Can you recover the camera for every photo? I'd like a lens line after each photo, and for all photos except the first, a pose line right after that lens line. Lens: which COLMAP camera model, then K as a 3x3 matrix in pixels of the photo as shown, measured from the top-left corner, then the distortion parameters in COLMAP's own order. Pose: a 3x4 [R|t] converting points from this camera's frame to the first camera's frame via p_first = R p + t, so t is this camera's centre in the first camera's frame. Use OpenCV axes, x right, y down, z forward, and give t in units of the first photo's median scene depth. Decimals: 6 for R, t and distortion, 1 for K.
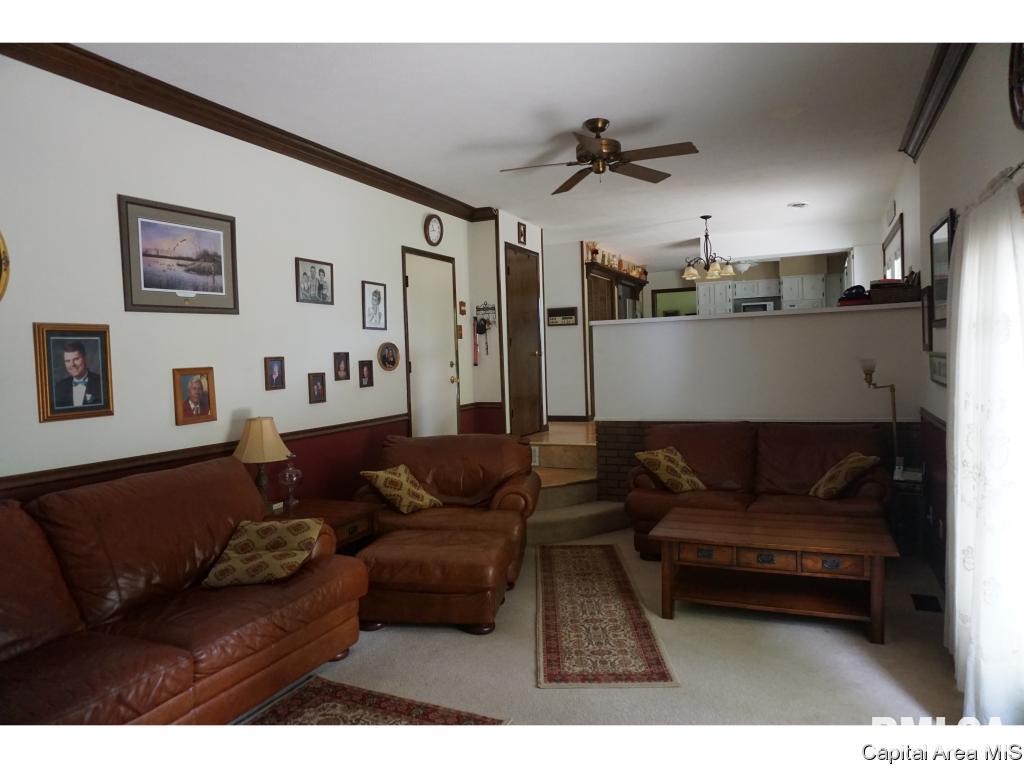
lens RADIAL K [[686.2, 0, 512.3], [0, 686.2, 383.3], [0, 0, 1]] dist [-0.019922, 0.002525]
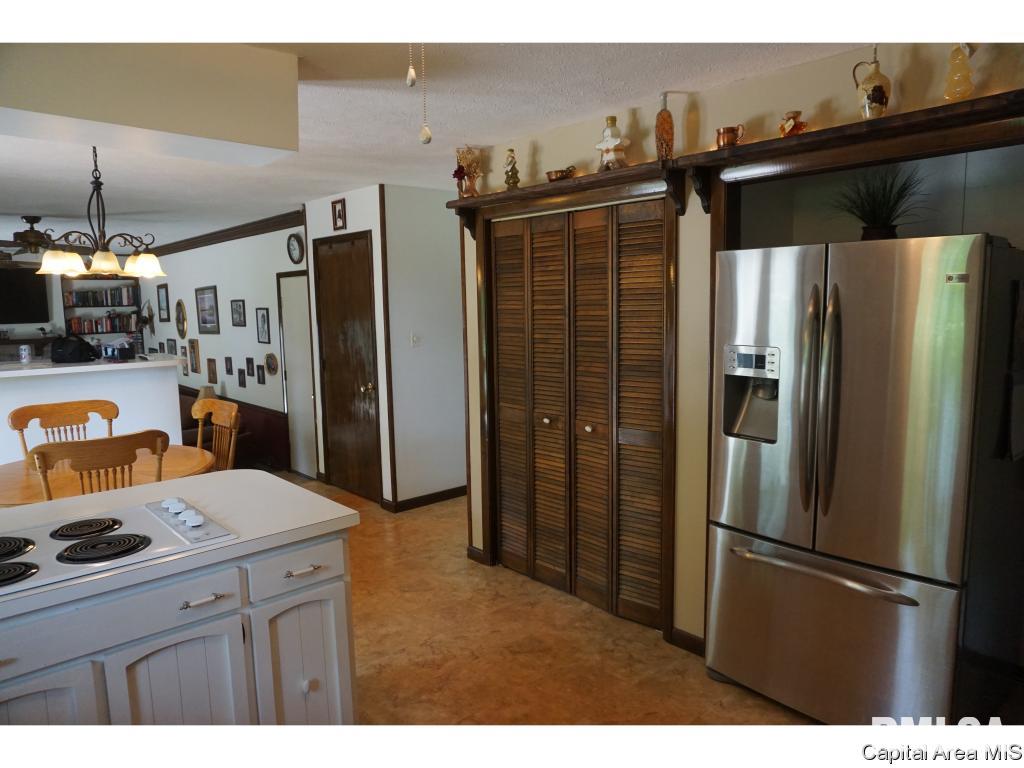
lens RADIAL K [[686.2, 0, 515.5], [0, 686.2, 391.8], [0, 0, 1]] dist [-0.019922, 0.002525]
pose [[-0.404171, 0.163941, -0.899872, 0.820892], [-0.002022, 0.983644, 0.180111, -0.226931], [0.914681, 0.074615, -0.397229, 1.986774]]
